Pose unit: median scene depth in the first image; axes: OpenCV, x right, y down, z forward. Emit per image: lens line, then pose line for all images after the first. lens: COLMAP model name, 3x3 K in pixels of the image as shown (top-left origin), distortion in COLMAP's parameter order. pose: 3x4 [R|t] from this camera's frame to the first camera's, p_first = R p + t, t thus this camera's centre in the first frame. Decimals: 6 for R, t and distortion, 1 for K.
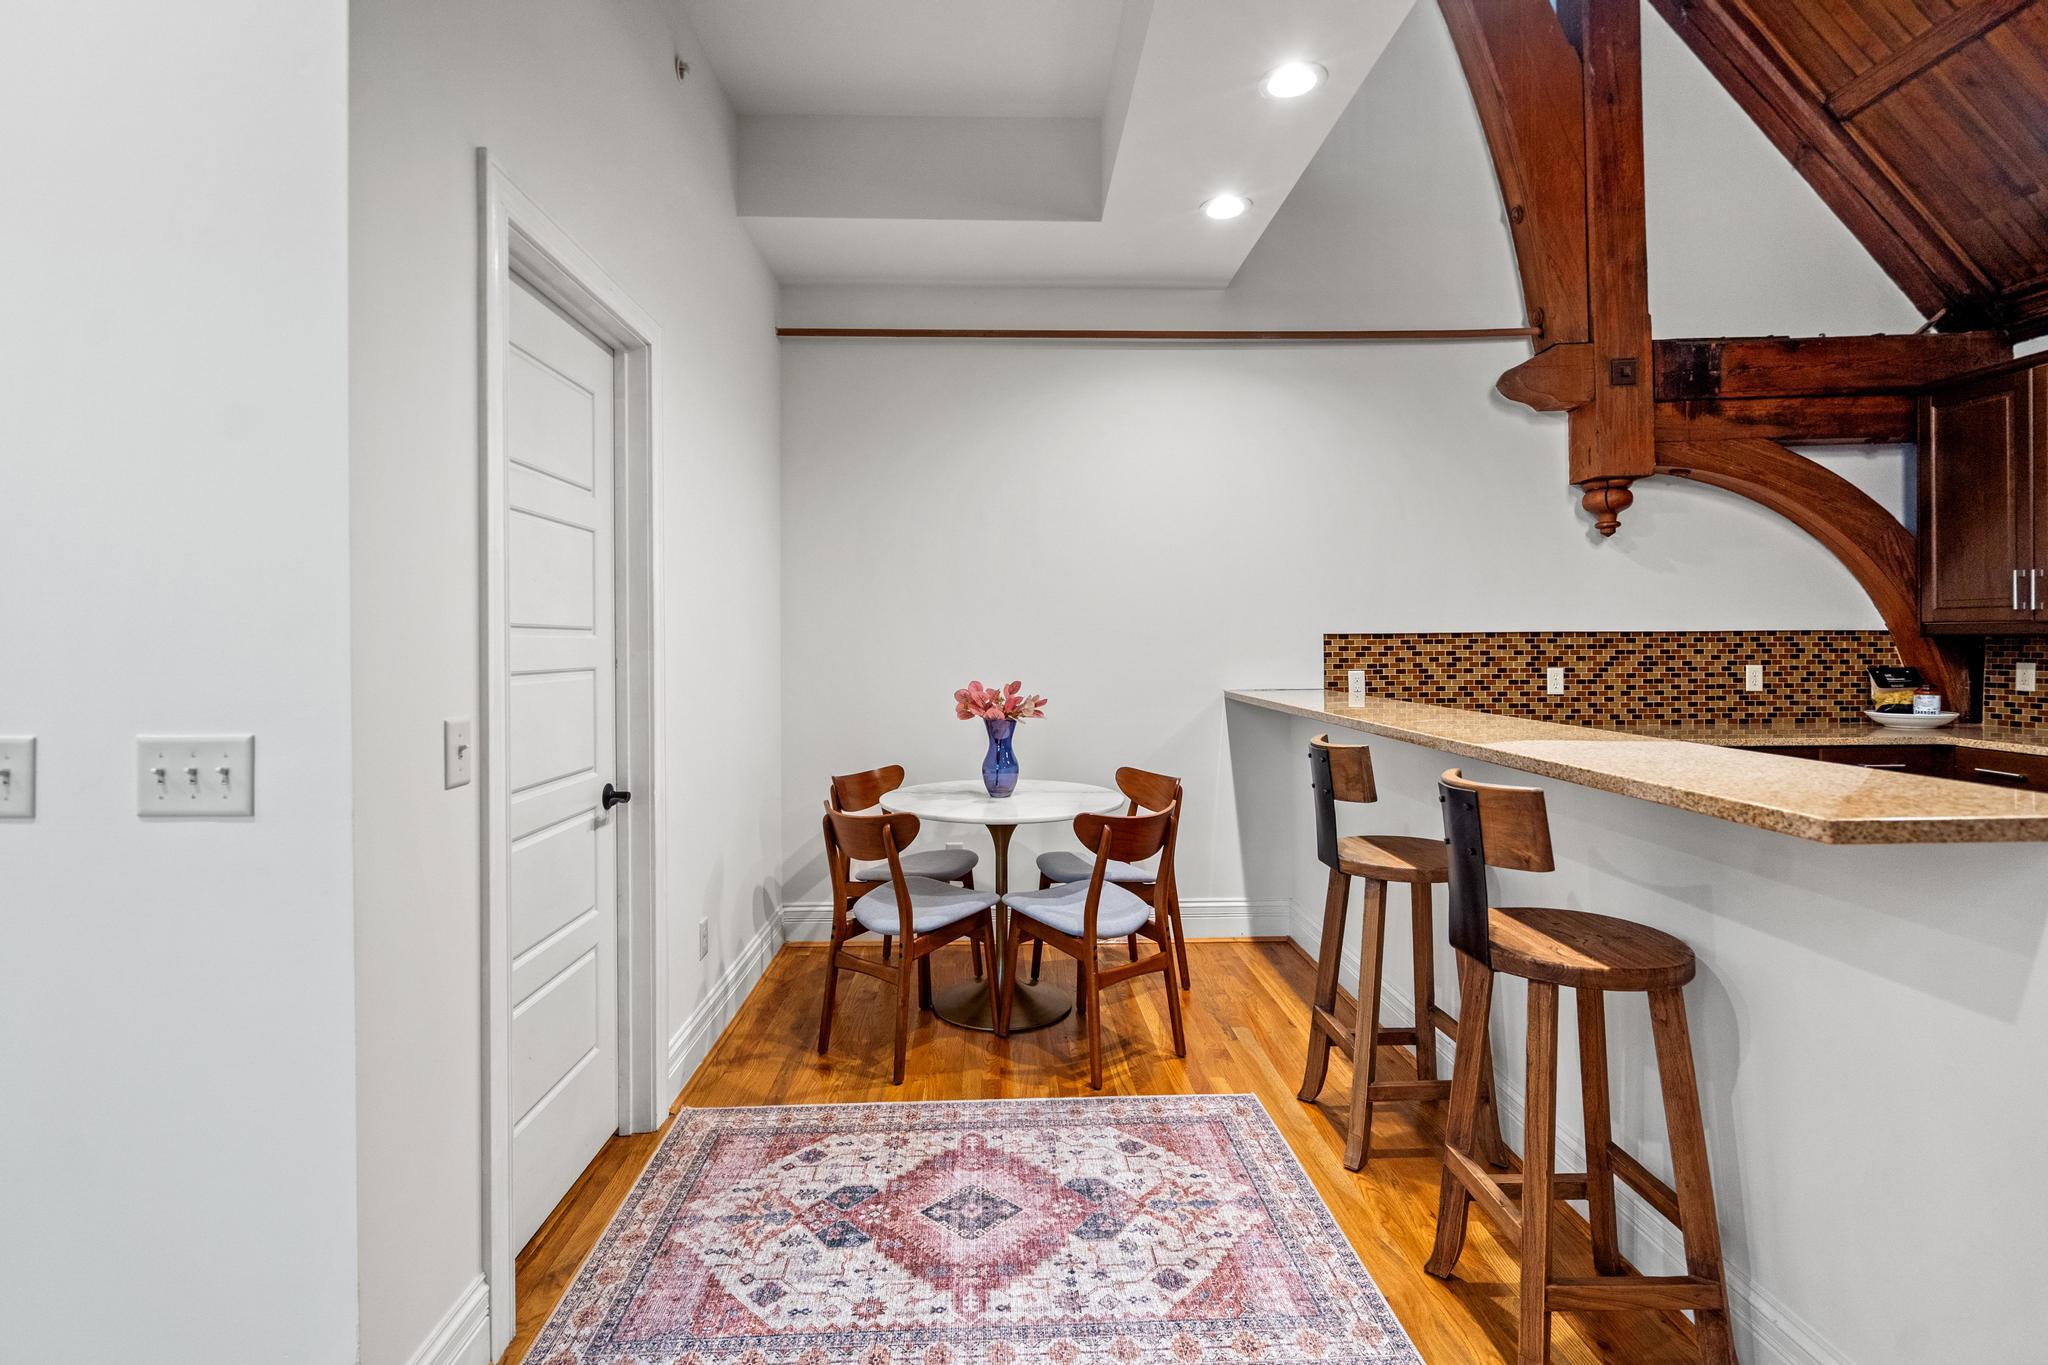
lens RADIAL K [[944.2, 0, 1011.9], [0, 944.2, 647.6], [0, 0, 1]] dist [-0.011624, 0.003978]
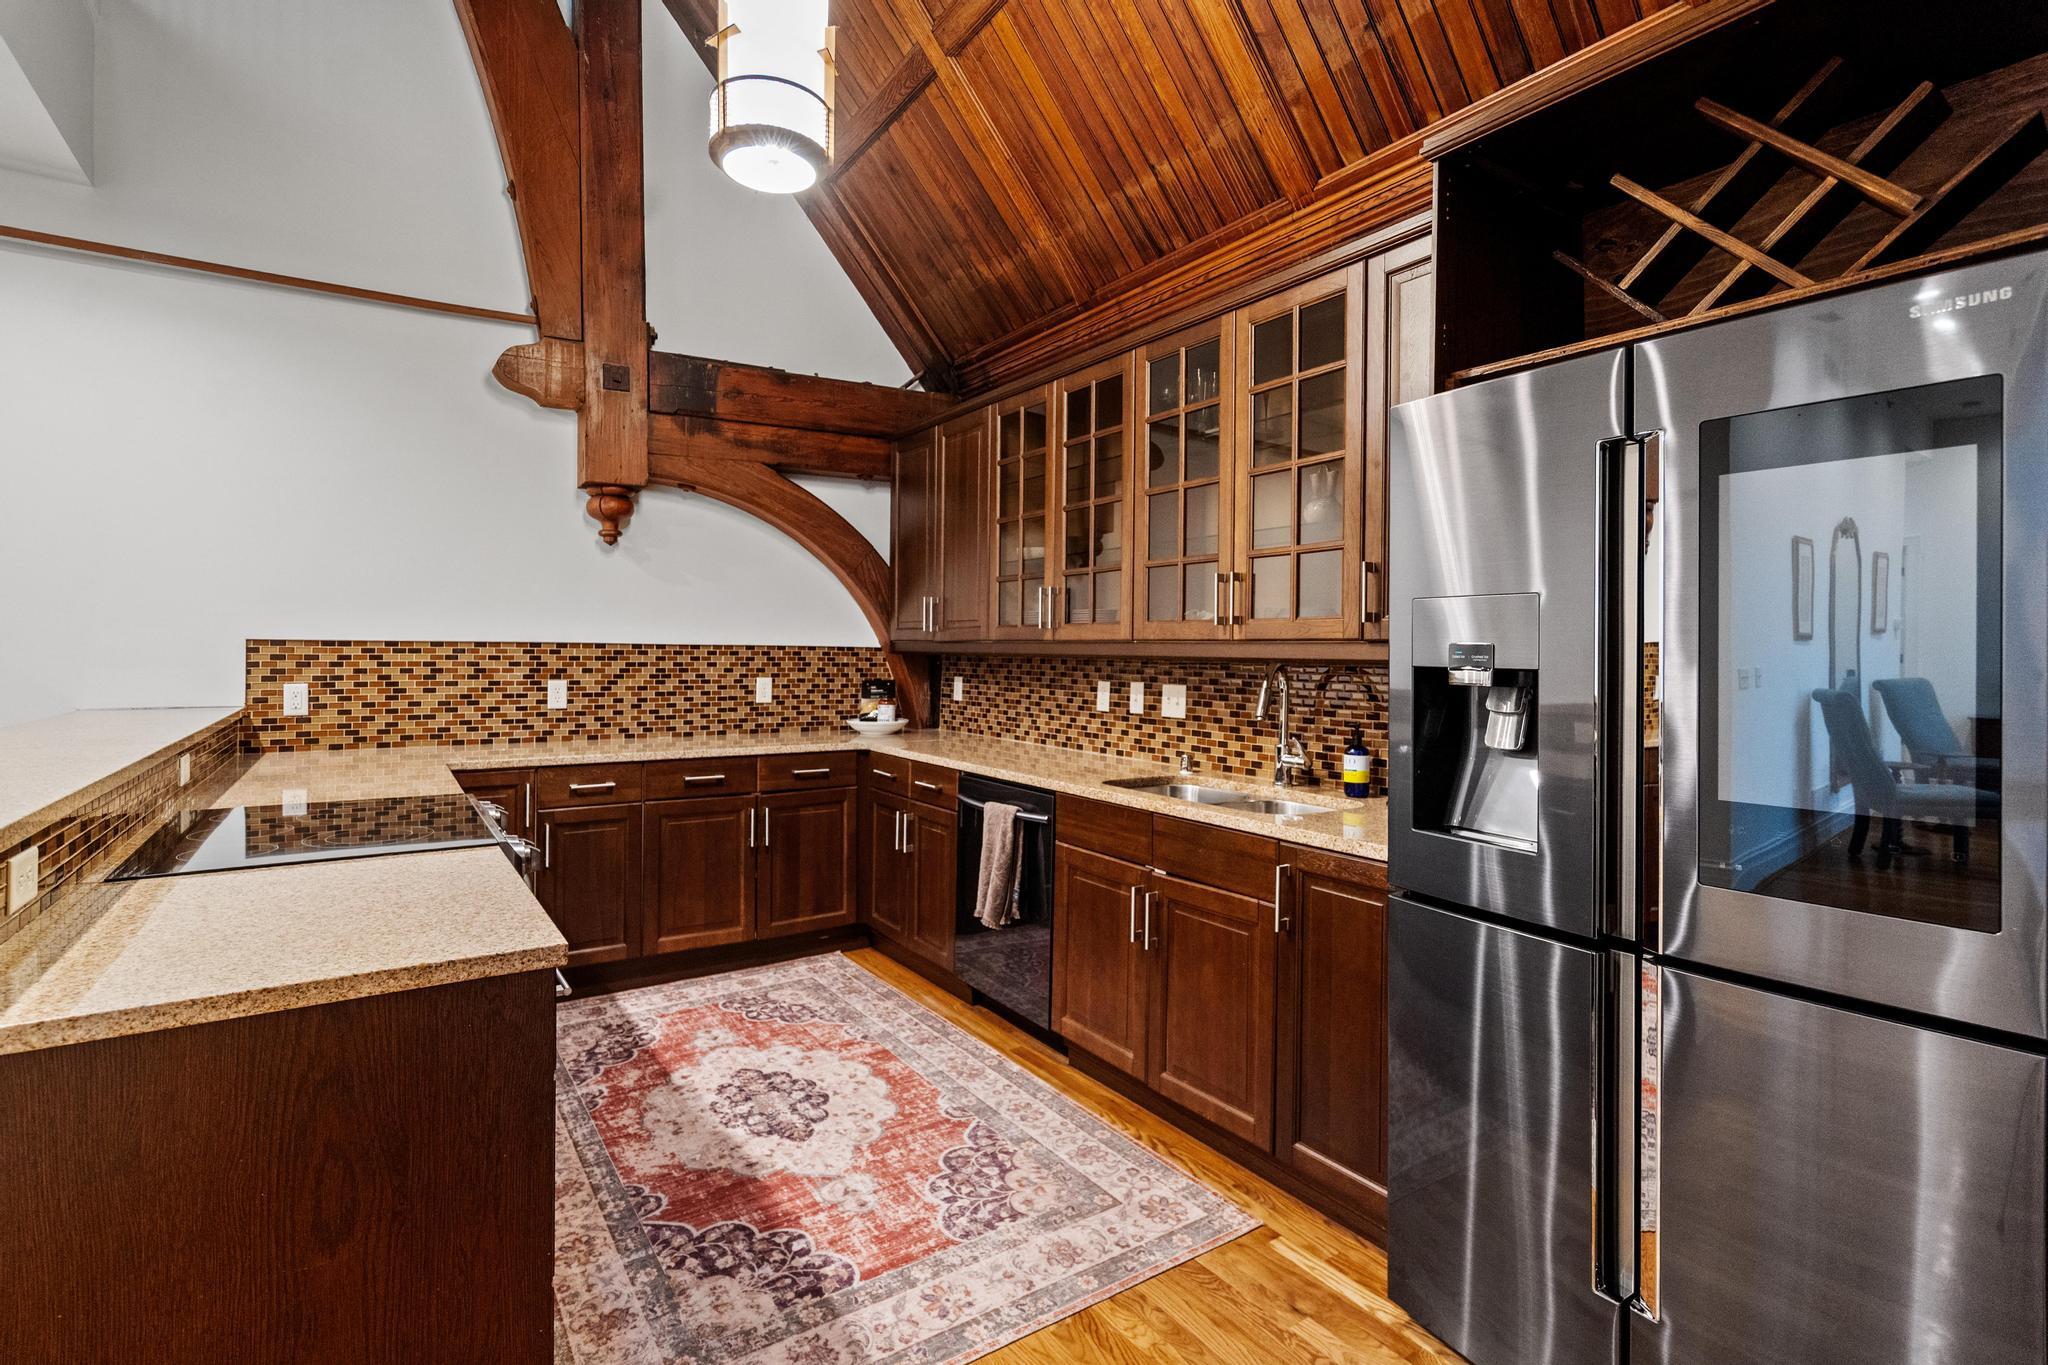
lens RADIAL K [[944.2, 0, 995.9], [0, 944.2, 656.3], [0, 0, 1]] dist [-0.011624, 0.003978]
pose [[0.845008, 0.013830, 0.534574, 0.465950], [-0.012972, 0.999901, -0.005363, -0.003565], [-0.534596, -0.002403, 0.845105, -0.038497]]
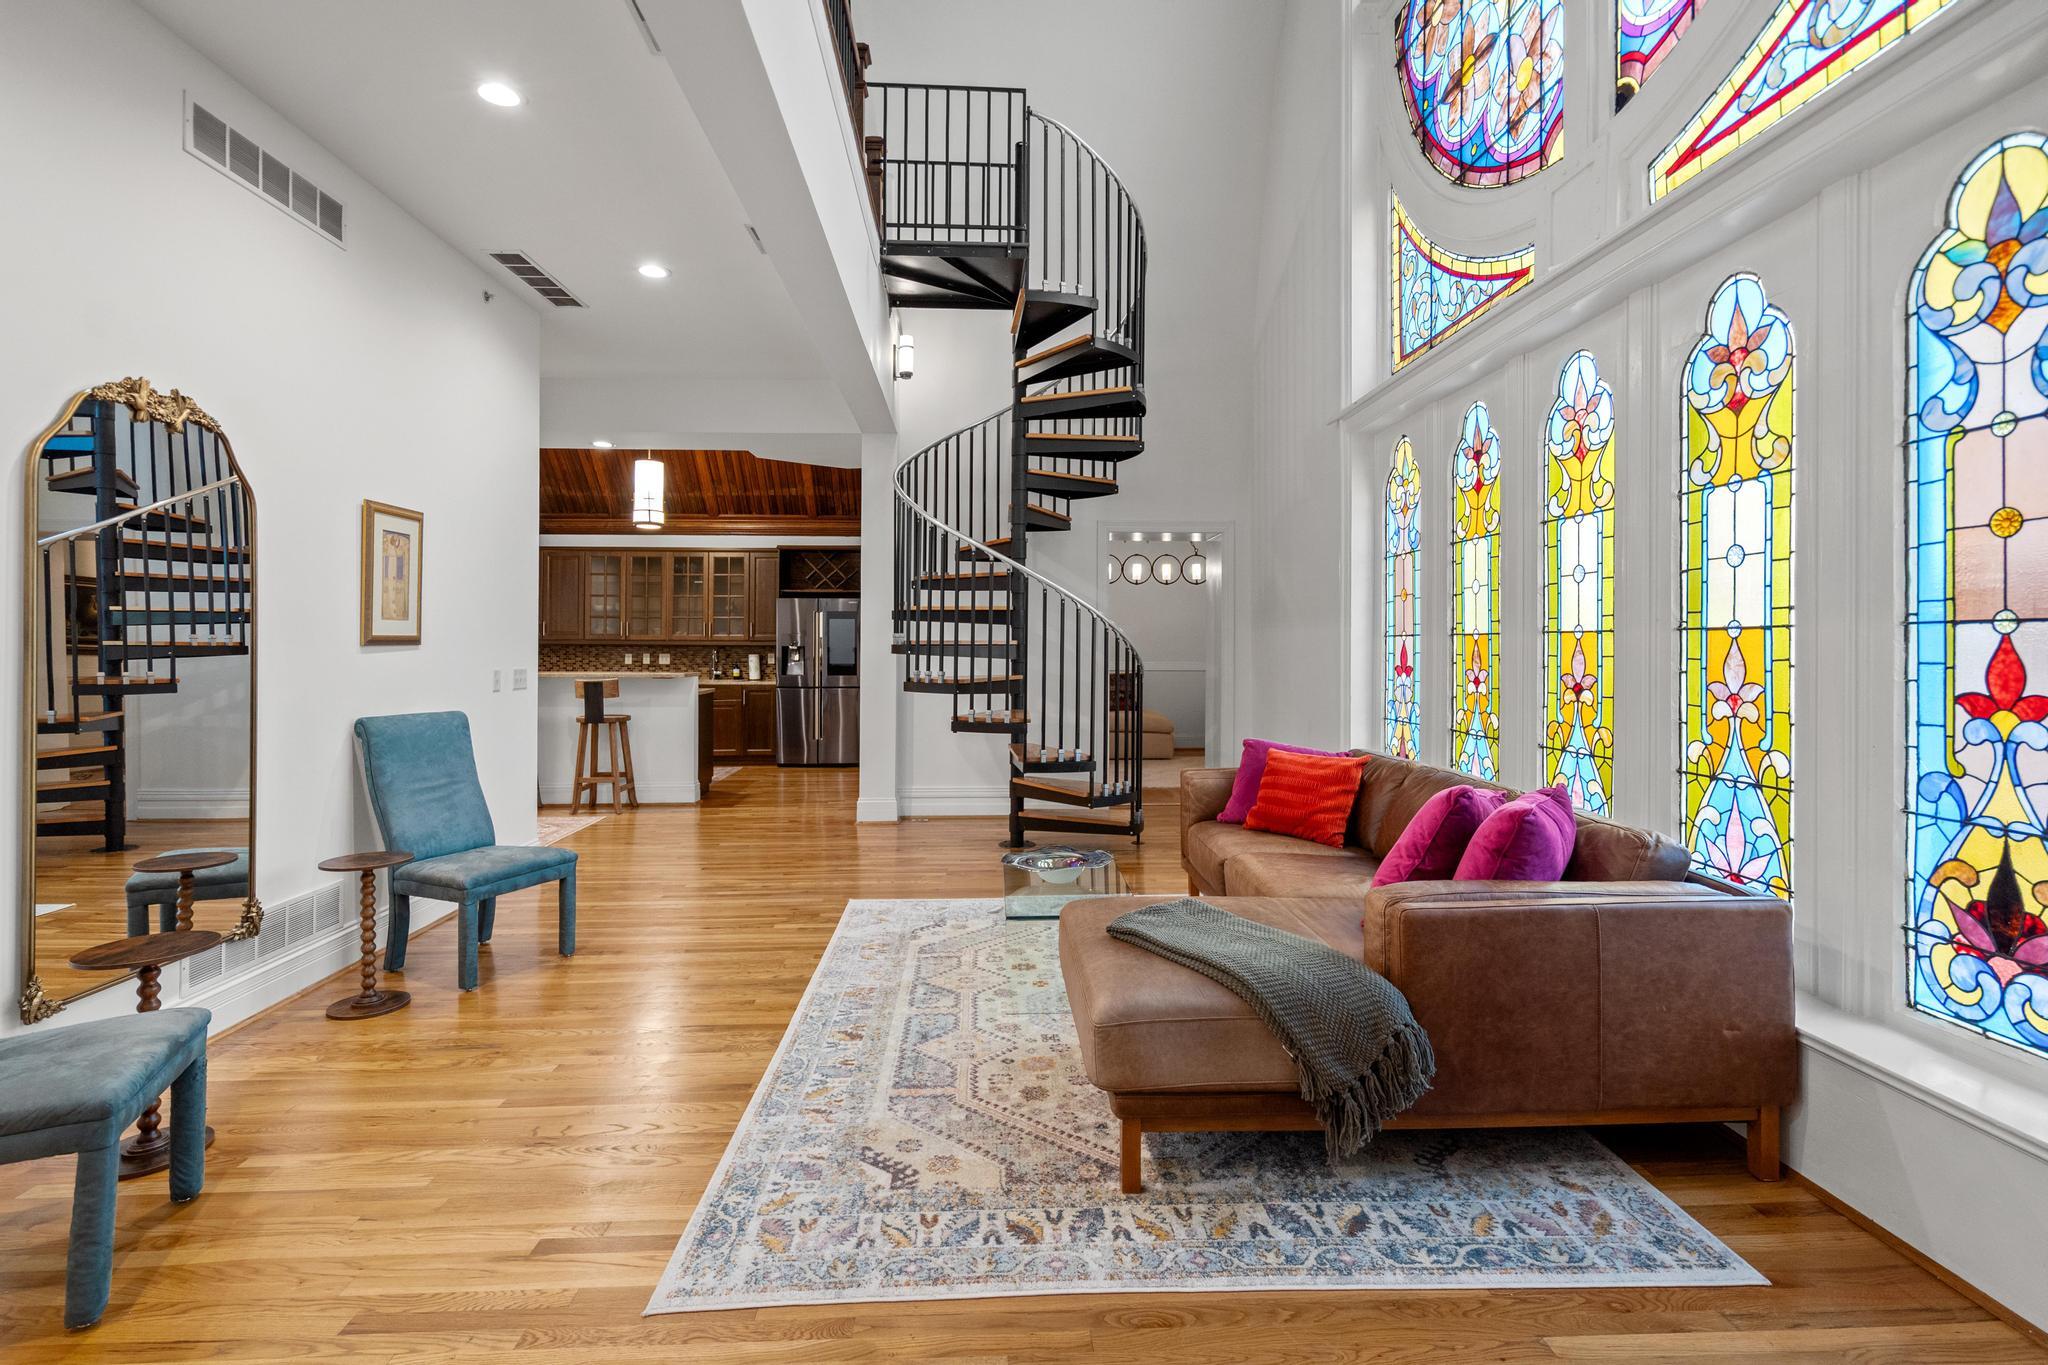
lens RADIAL K [[944.2, 0, 1028.2], [0, 944.2, 639.6], [0, 0, 1]] dist [-0.011624, 0.003978]
pose [[-0.046246, 0.011896, 0.998859, -1.619867], [0.005287, 0.999918, -0.011664, 0.011336], [-0.998916, 0.004742, -0.046305, -0.300402]]
